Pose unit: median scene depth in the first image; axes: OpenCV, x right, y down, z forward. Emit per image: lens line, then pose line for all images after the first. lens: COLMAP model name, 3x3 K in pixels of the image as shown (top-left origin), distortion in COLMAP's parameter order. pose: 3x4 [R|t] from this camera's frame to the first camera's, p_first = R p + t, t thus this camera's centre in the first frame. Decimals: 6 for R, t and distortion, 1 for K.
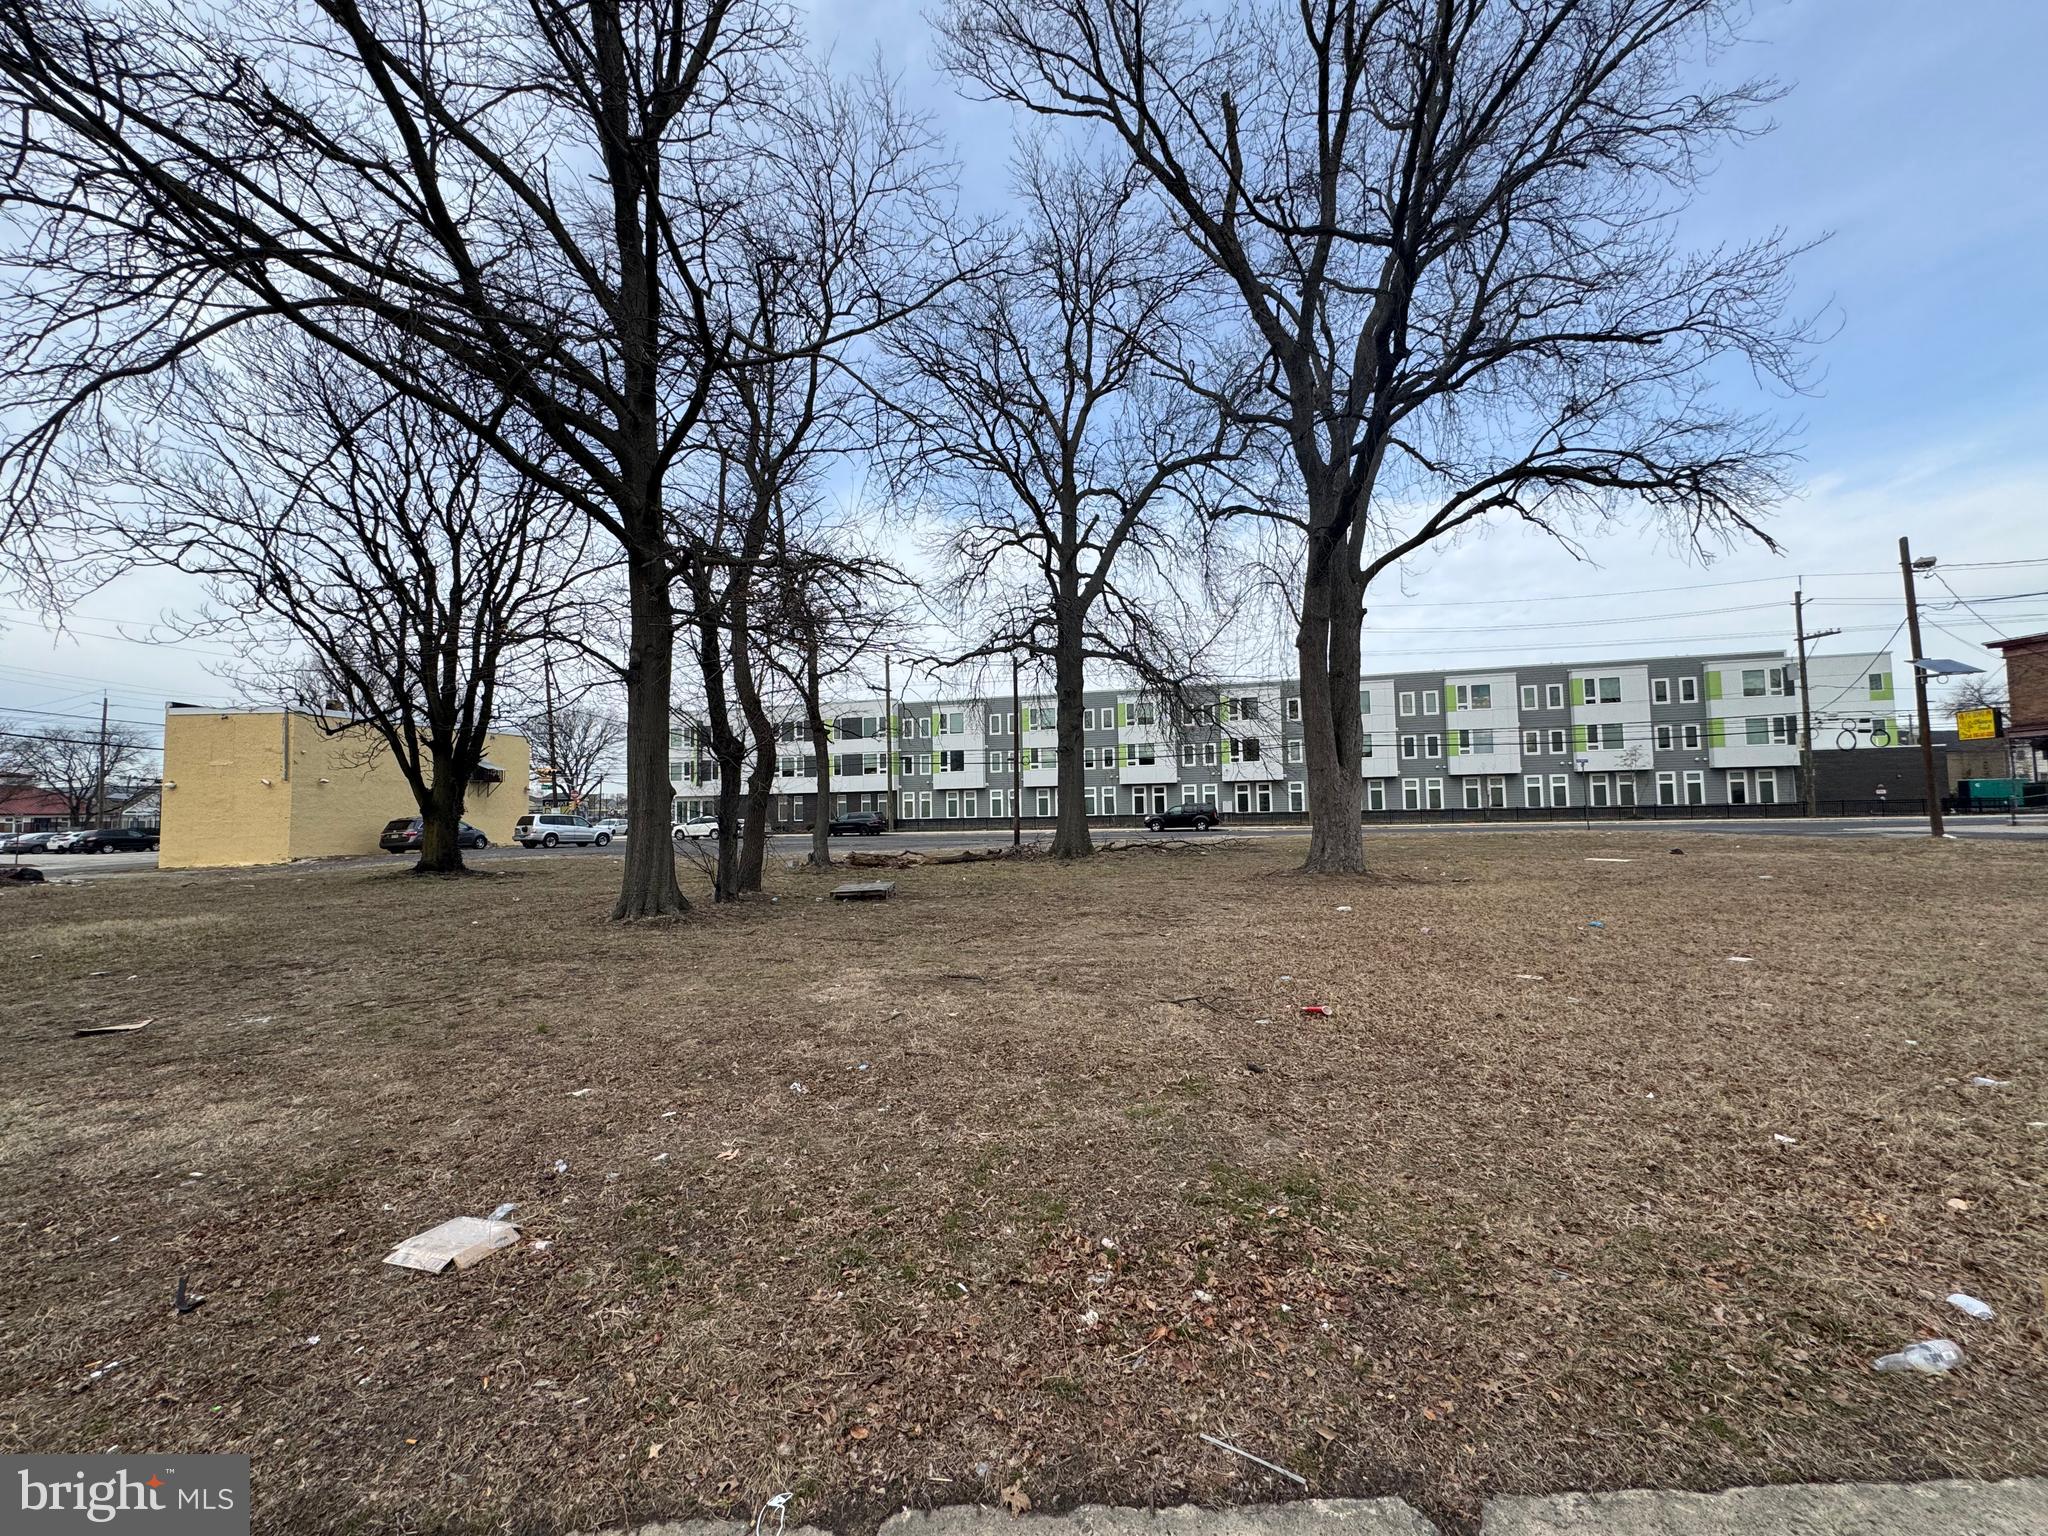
lens RADIAL K [[821.5, 0, 1025.8], [0, 821.5, 759.6], [0, 0, 1]] dist [-0.000331, 0.000377]
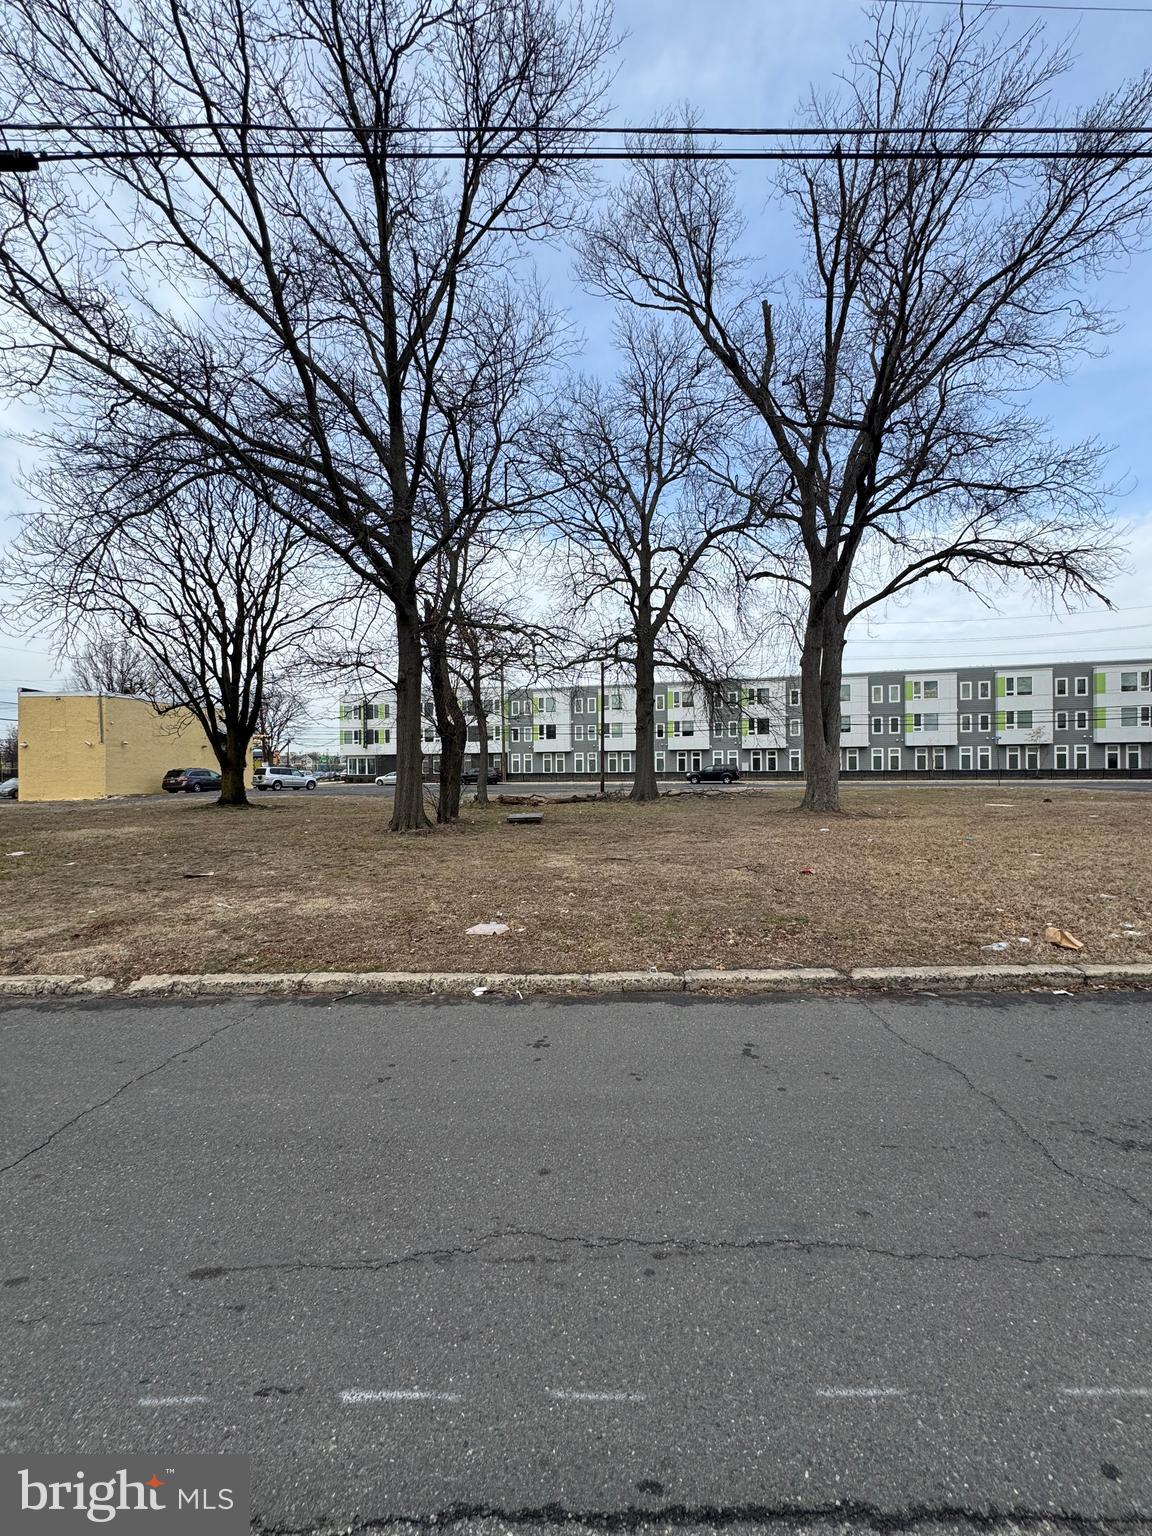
lens RADIAL K [[616.1, 0, 581.6], [0, 616.1, 767.2], [0, 0, 1]] dist [-0.000331, 0.000377]
pose [[0.999850, 0.010695, -0.013616, -0.048359], [-0.009837, 0.998052, 0.061606, -0.010080], [0.014248, -0.061463, 0.998008, -0.133027]]
